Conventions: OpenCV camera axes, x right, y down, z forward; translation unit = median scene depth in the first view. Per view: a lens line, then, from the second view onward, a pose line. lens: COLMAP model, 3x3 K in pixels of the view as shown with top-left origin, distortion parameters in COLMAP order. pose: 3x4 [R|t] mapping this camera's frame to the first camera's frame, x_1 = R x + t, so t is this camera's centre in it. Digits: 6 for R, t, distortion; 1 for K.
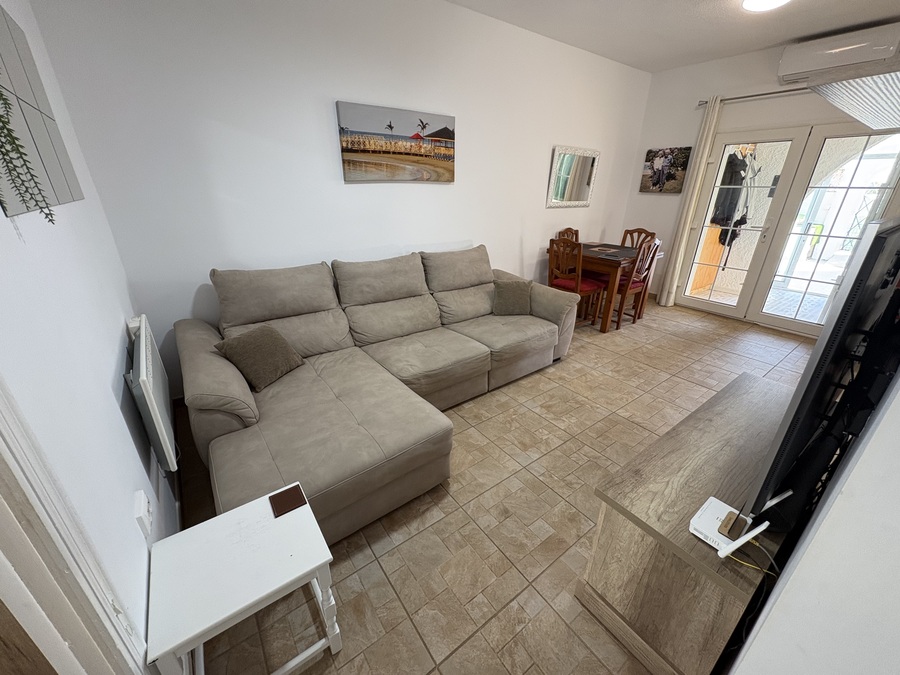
lens RADIAL K [[359.9, 0, 450.2], [0, 359.9, 333.8], [0, 0, 1]] dist [0.016053, 0.000029]
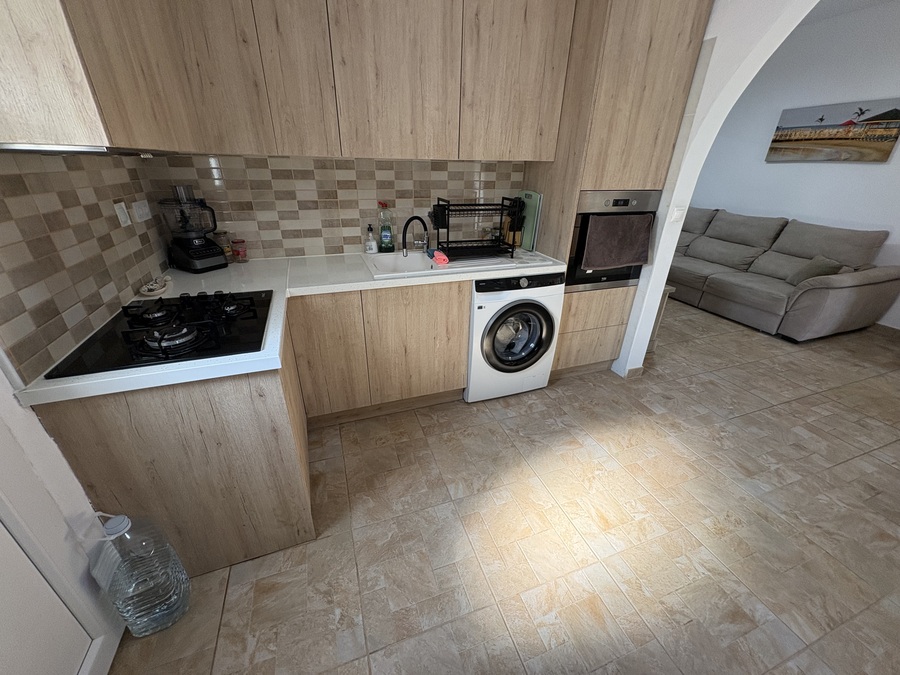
lens RADIAL K [[359.9, 0, 450.2], [0, 359.9, 333.8], [0, 0, 1]] dist [0.016053, 0.000029]
pose [[-0.277339, 0.409266, -0.869244, 1.642433], [-0.390565, 0.778581, 0.491193, -0.083952], [0.877805, 0.475723, -0.056086, 0.238217]]
